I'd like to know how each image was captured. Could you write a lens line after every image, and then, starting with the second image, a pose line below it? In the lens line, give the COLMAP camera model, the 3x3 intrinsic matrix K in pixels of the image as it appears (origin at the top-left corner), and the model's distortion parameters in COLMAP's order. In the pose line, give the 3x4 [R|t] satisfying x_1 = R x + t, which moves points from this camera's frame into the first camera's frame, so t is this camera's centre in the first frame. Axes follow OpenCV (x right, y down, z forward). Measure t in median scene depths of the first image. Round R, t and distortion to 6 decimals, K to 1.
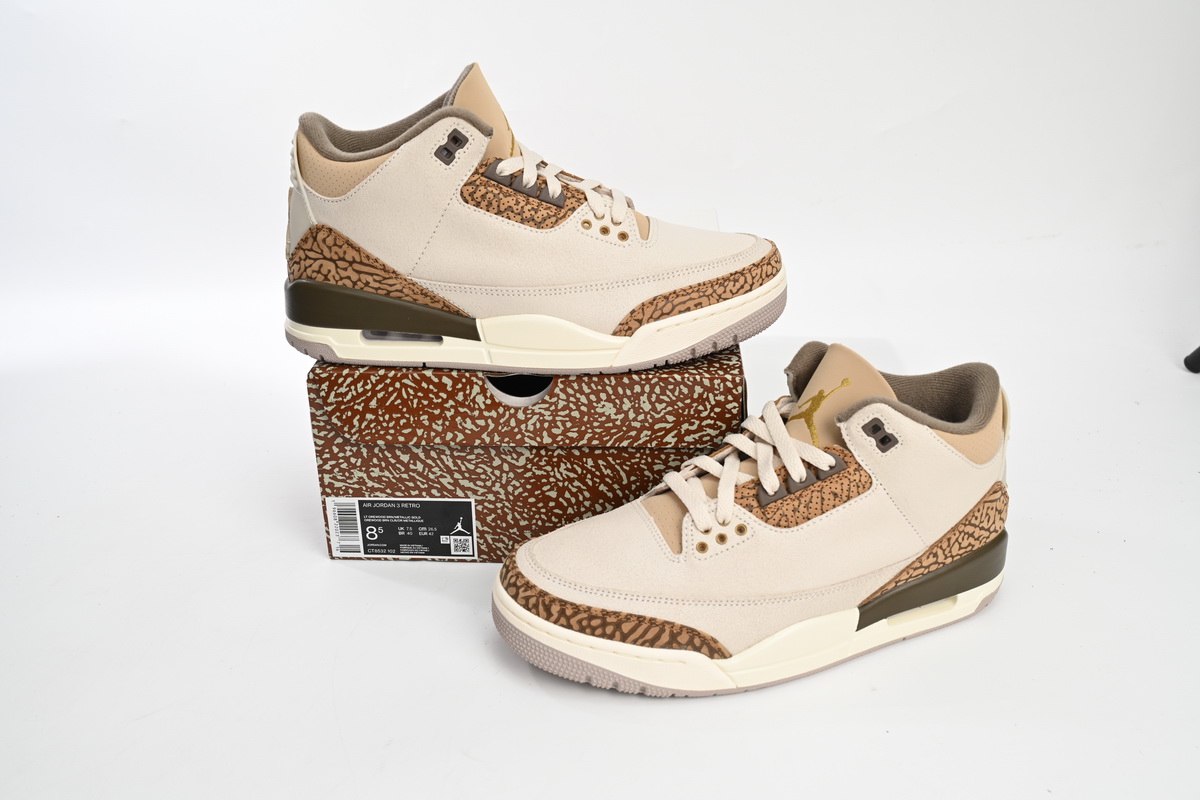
lens RADIAL K [[1161.0, 0, 598.4], [0, 1161.0, 398.4], [0, 0, 1]] dist [0.015860, 0.000000]
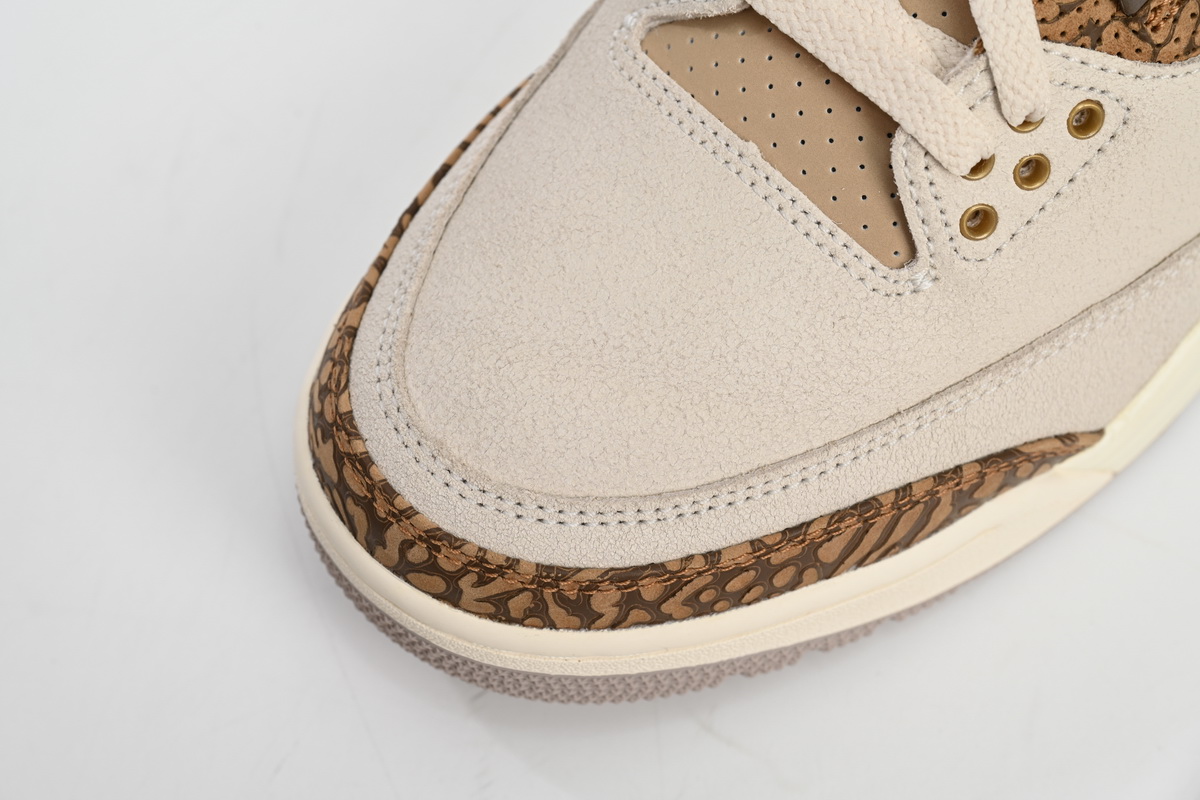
lens RADIAL K [[2374.4, 0, 602.5], [0, 2374.4, 394.2], [0, 0, 1]] dist [0.015433, 0.000000]
pose [[0.888757, -0.437513, 0.136724, -0.097172], [0.229026, 0.682224, 0.694346, -0.281677], [-0.397062, -0.585792, 0.706533, 0.580010]]
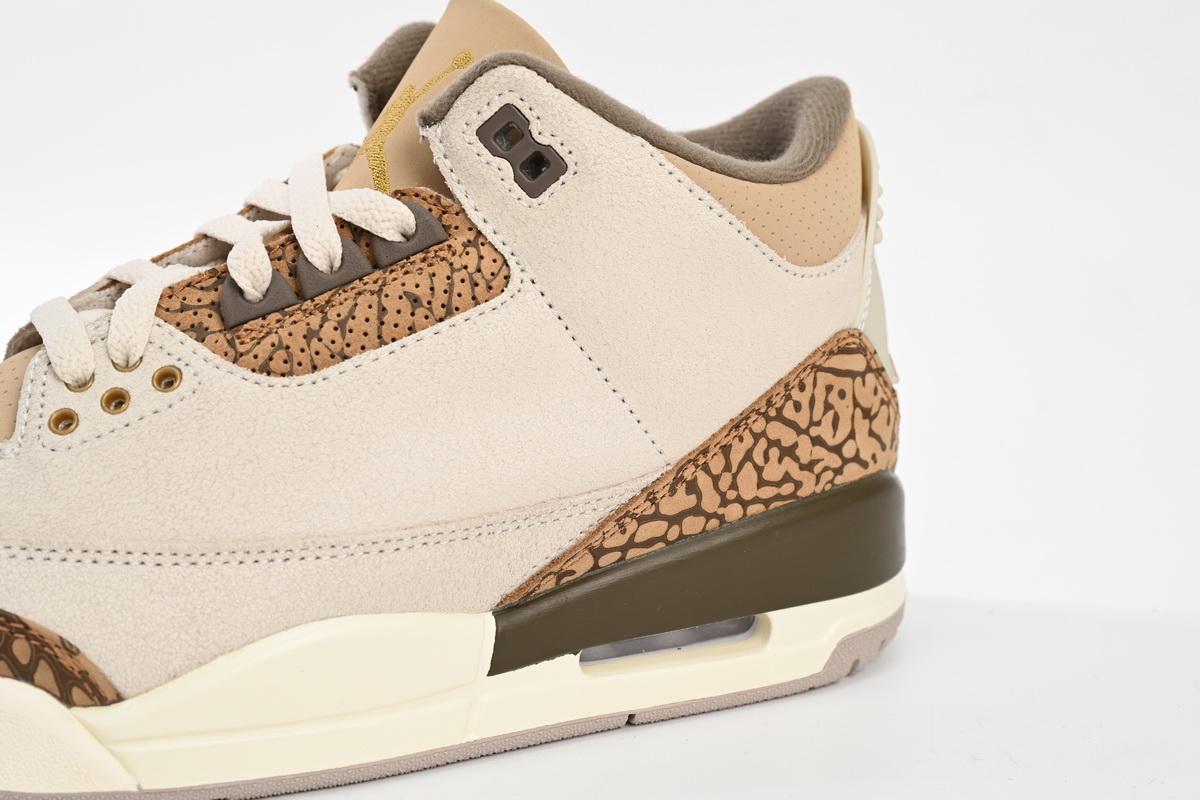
lens RADIAL K [[2034.4, 0, 597.2], [0, 2034.4, 399.0], [0, 0, 1]] dist [0.042689, 0.000000]
pose [[0.999453, 0.004916, 0.032690, 0.243619], [0.002002, 0.978065, -0.208292, 0.261513], [-0.032996, 0.208244, 0.977520, 0.321394]]
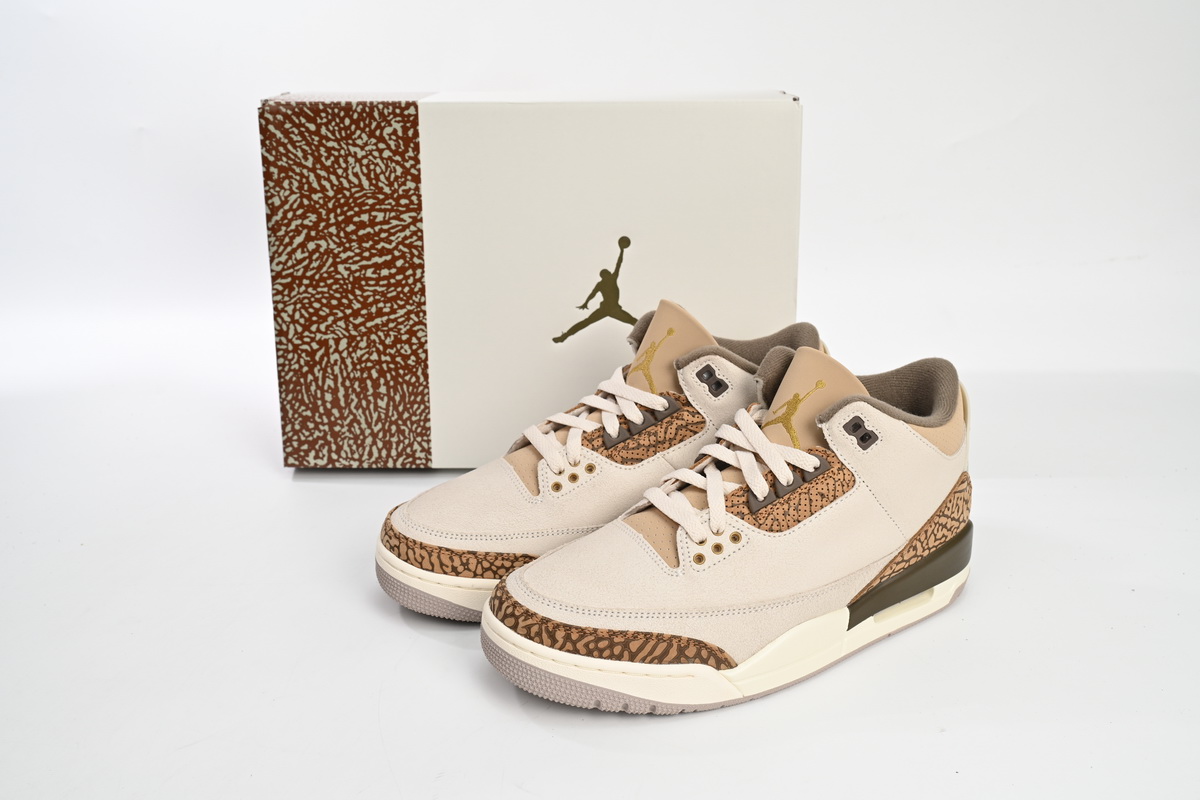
lens RADIAL K [[1326.4, 0, 599.6], [0, 1326.4, 392.4], [0, 0, 1]] dist [0.006593, 0.000000]
pose [[0.983738, -0.067459, 0.166461, -0.172185], [0.073653, 0.996792, -0.031310, 0.015703], [-0.163815, 0.043061, 0.985551, -0.108218]]
